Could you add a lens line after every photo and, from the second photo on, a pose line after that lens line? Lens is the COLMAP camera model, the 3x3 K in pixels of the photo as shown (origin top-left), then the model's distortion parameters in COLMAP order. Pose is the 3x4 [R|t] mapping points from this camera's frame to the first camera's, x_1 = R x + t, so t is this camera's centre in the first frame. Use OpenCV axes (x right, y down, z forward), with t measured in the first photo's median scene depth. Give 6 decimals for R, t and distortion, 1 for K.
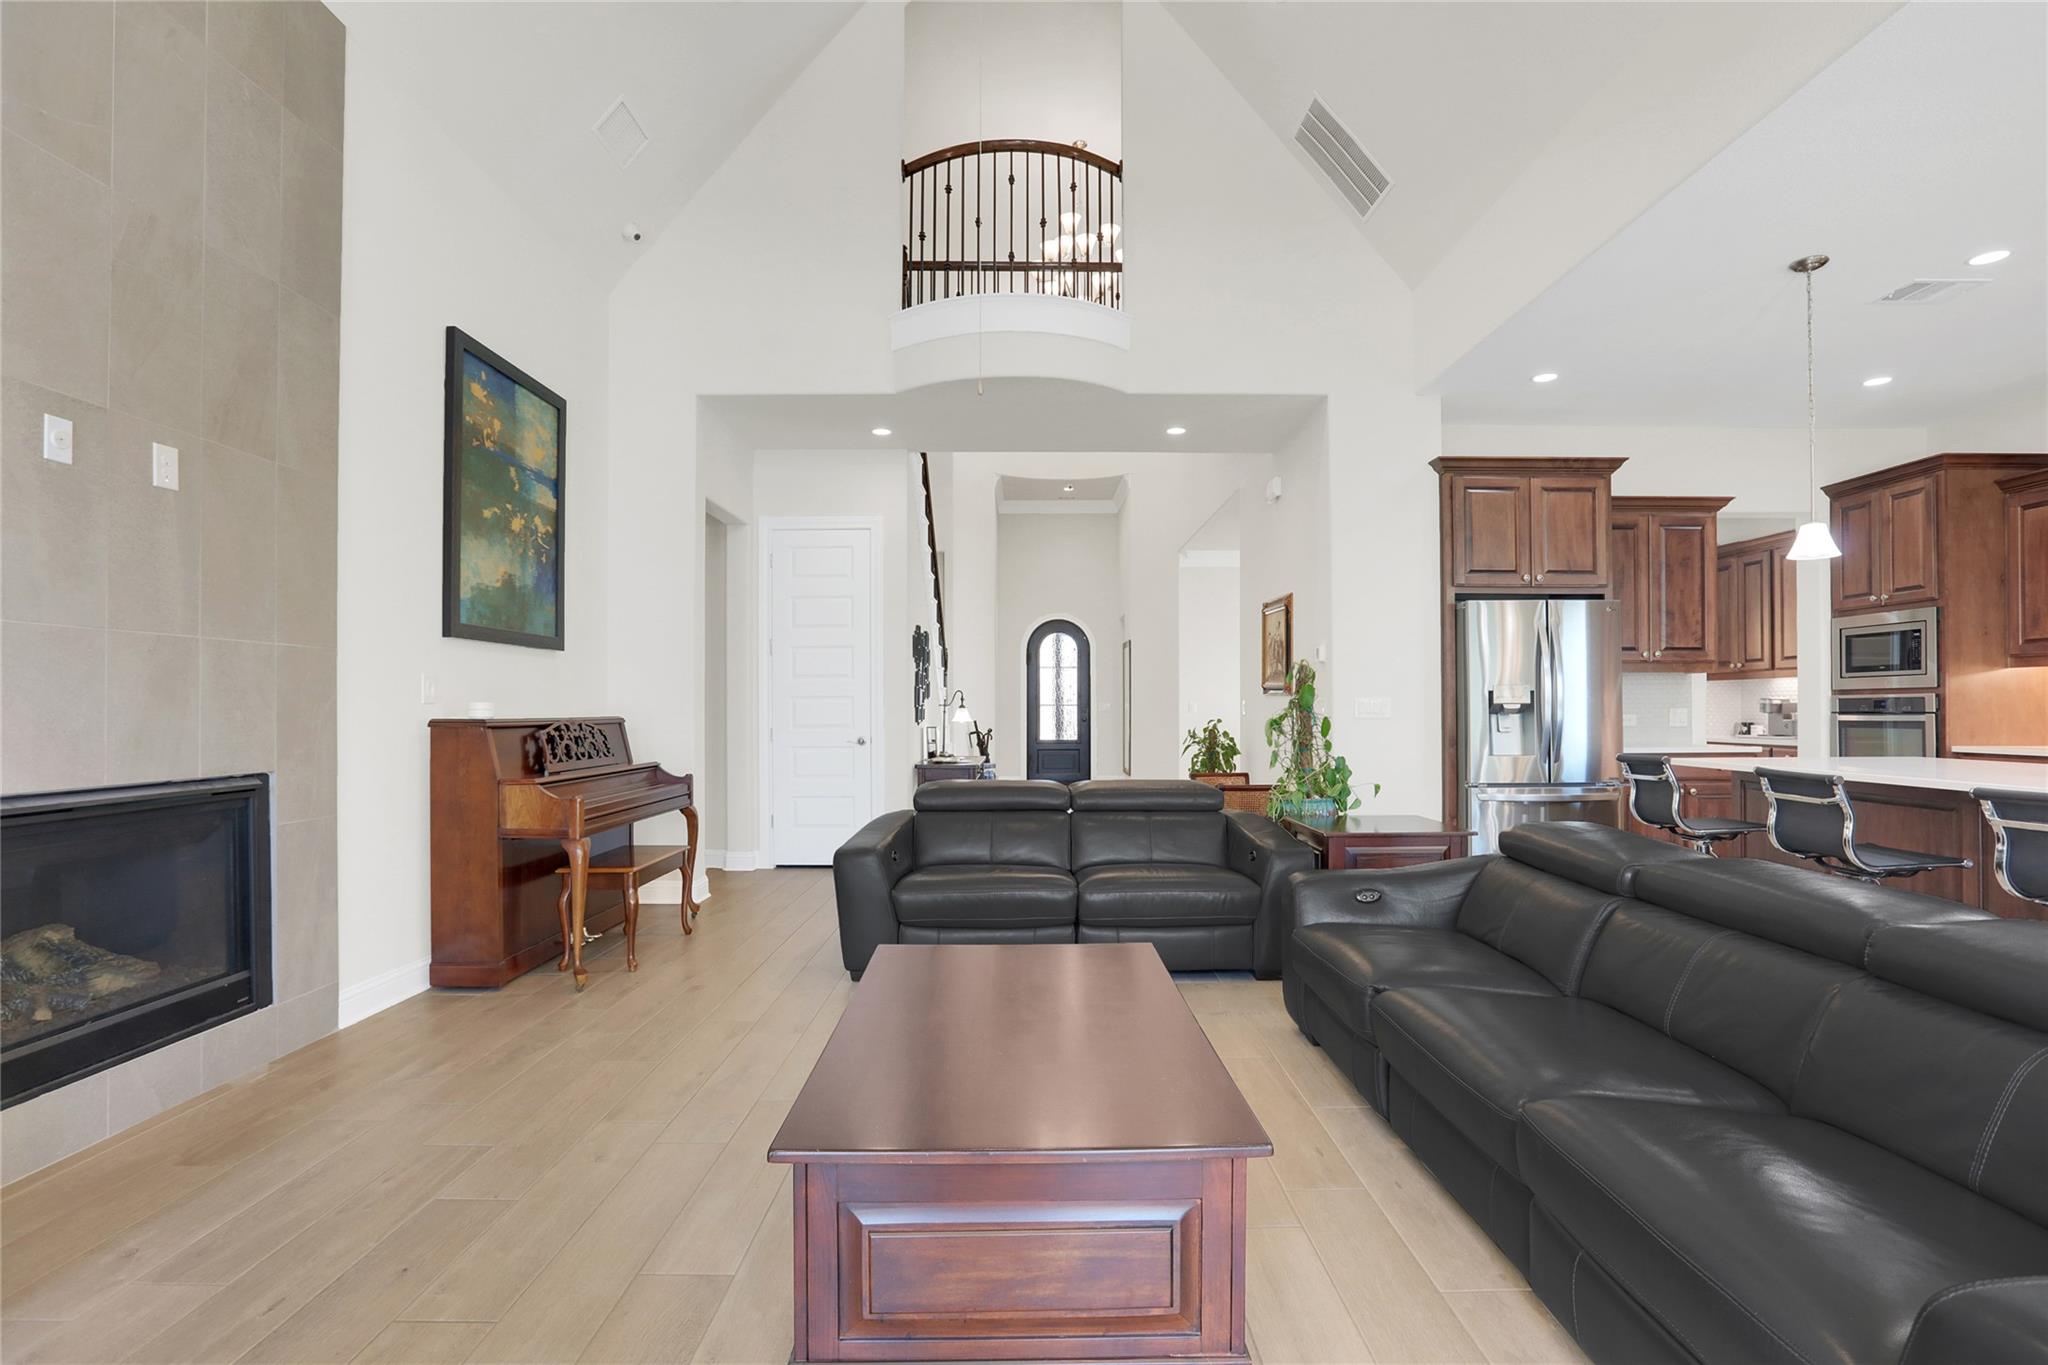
lens RADIAL K [[995.3, 0, 1024.0], [0, 995.3, 682.5], [0, 0, 1]] dist [-0.028595, 0.000004]
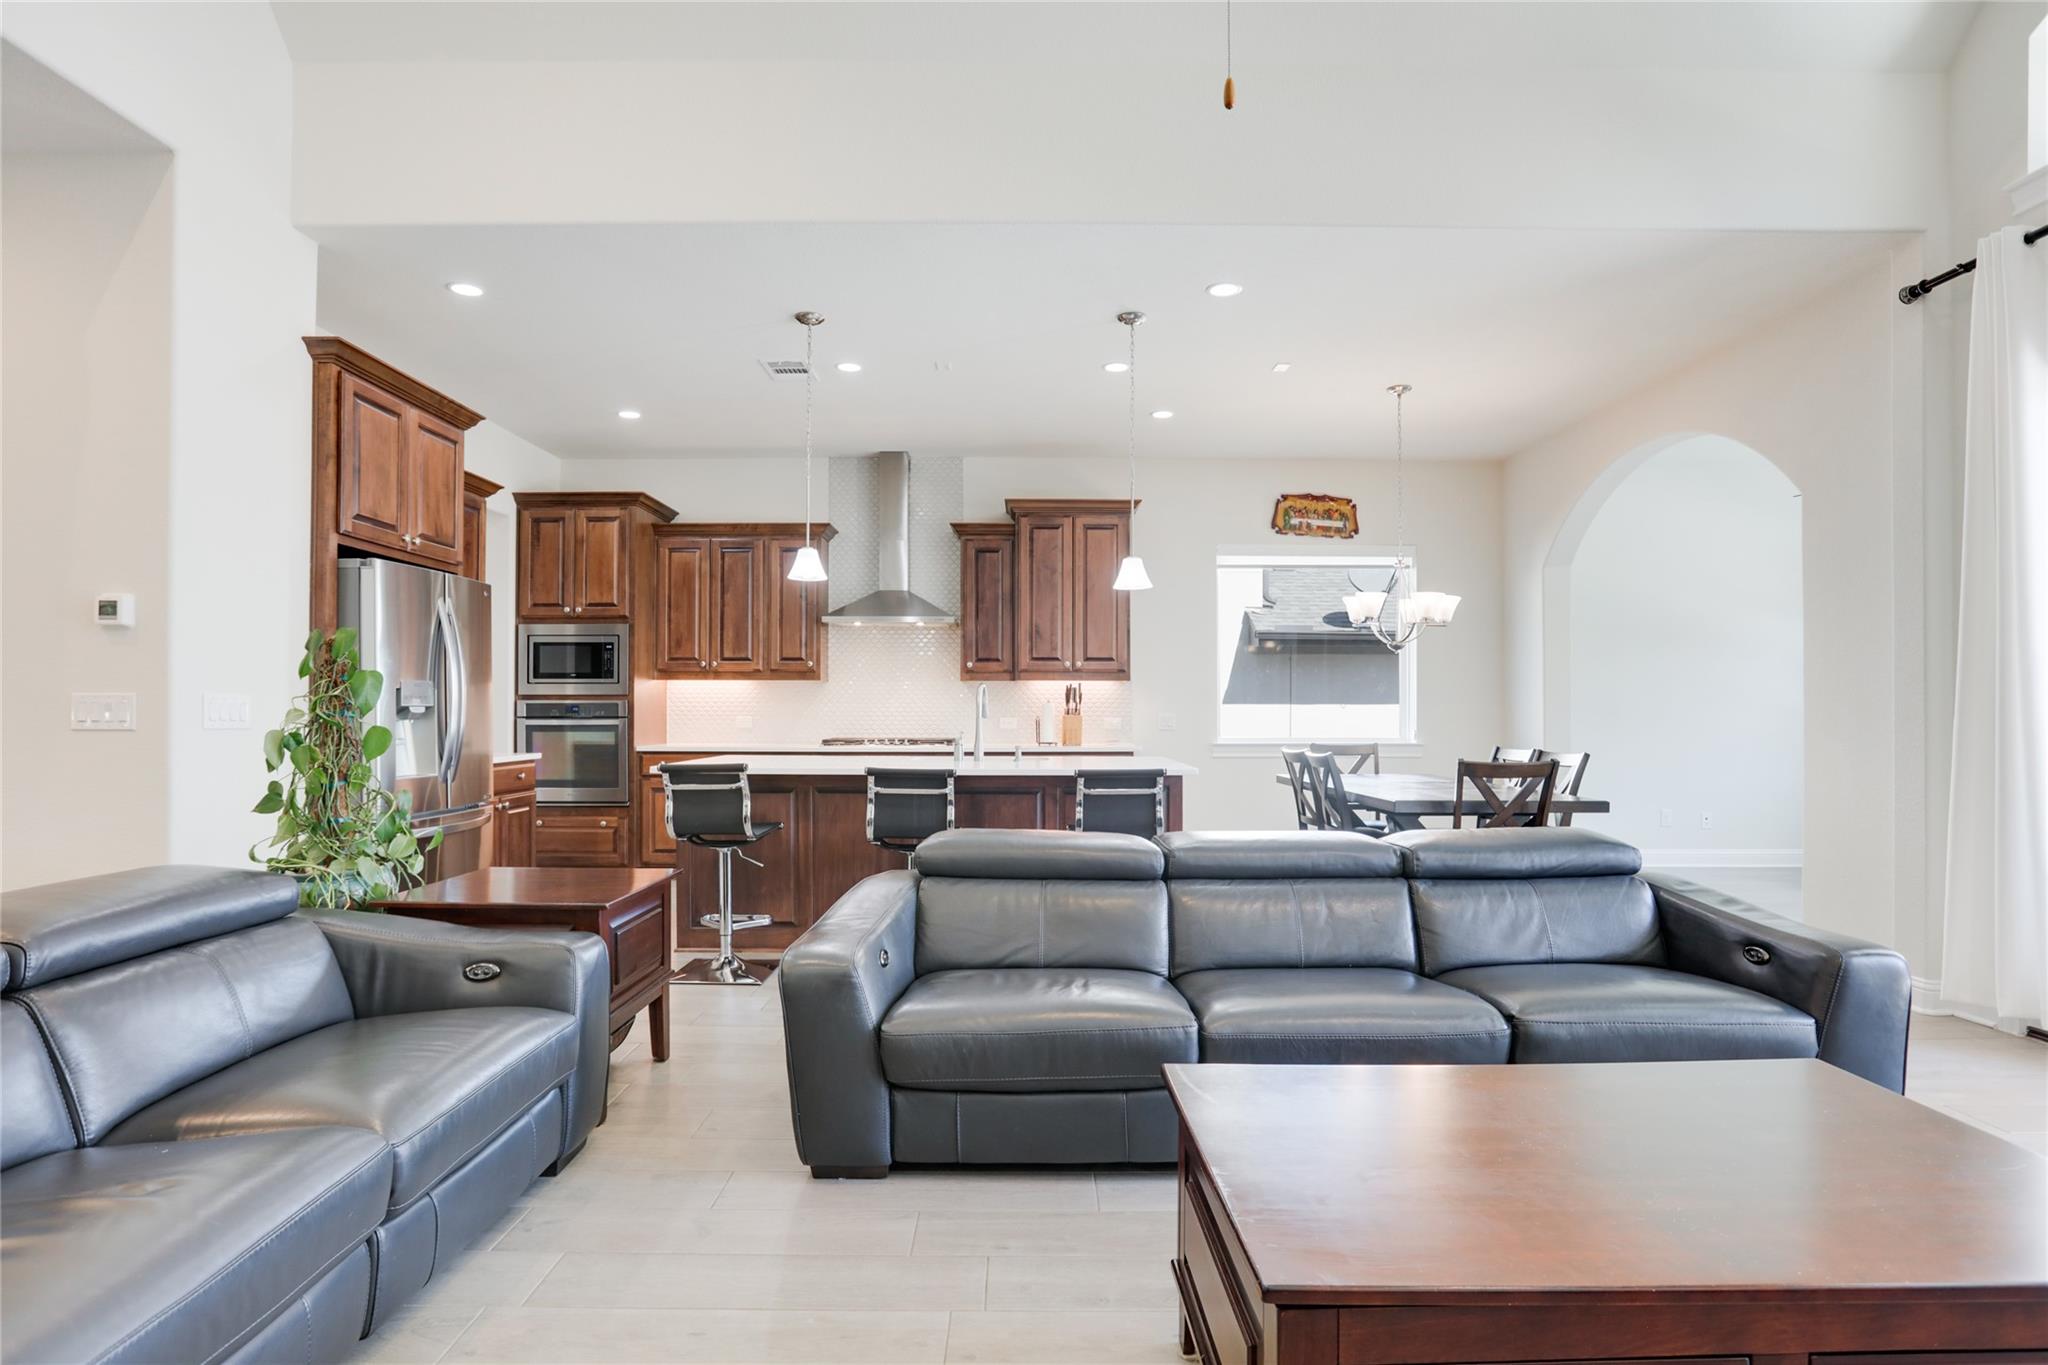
lens RADIAL K [[1045.5, 0, 1024.0], [0, 1045.5, 682.5], [0, 0, 1]] dist [0.001208, 0.000377]
pose [[-0.004692, 0.028511, 0.999582, -0.280344], [-0.026614, 0.999236, -0.028626, 0.012760], [-0.999635, -0.026737, -0.003930, 0.530031]]
